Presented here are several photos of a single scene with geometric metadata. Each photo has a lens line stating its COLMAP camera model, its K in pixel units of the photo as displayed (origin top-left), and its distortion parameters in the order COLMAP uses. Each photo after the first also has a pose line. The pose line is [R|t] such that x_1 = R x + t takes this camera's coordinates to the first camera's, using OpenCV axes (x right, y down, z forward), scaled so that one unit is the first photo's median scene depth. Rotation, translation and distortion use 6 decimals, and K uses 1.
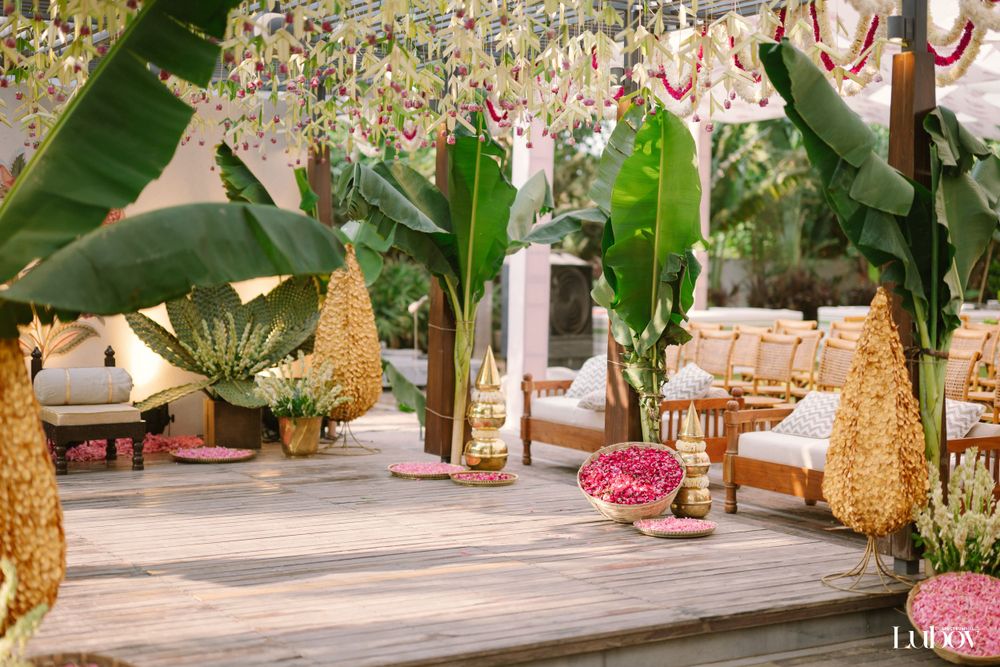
lens RADIAL K [[1447.0, 0, 499.5], [0, 1447.0, 304.1], [0, 0, 1]] dist [-0.003437, 0.058744]
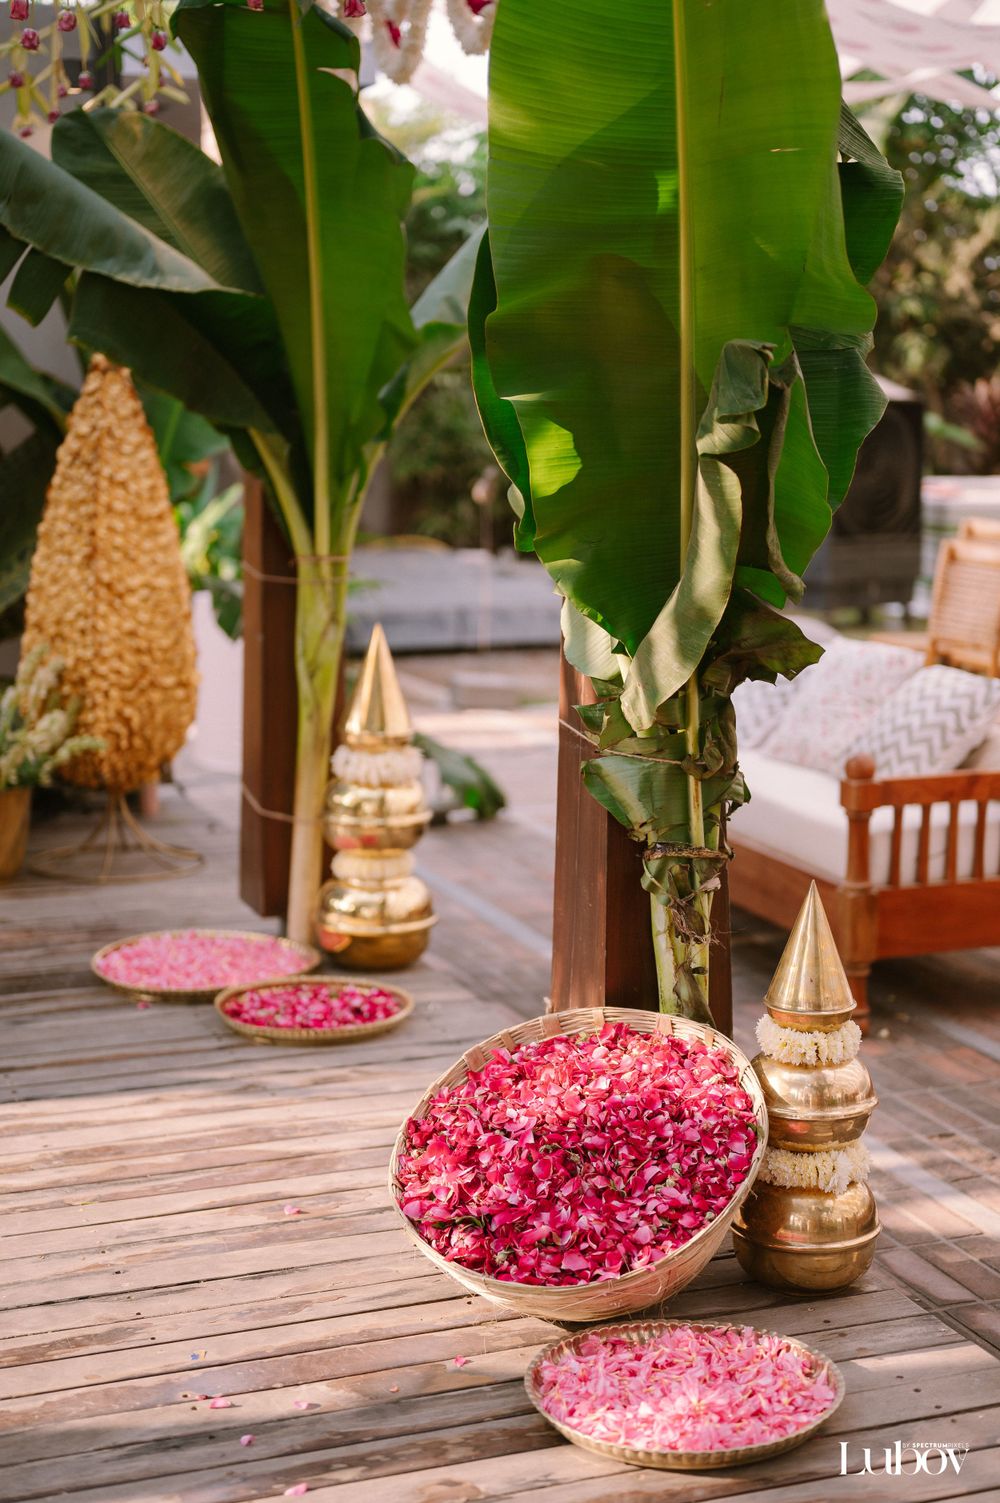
lens RADIAL K [[2160.2, 0, 500.0], [0, 2160.2, 751.5], [0, 0, 1]] dist [0.016515, 0.020803]
pose [[0.983241, 0.020892, -0.181108, 0.147376], [0.003564, 0.991020, 0.133669, -0.014781], [0.182275, -0.132074, 0.974337, 0.578005]]
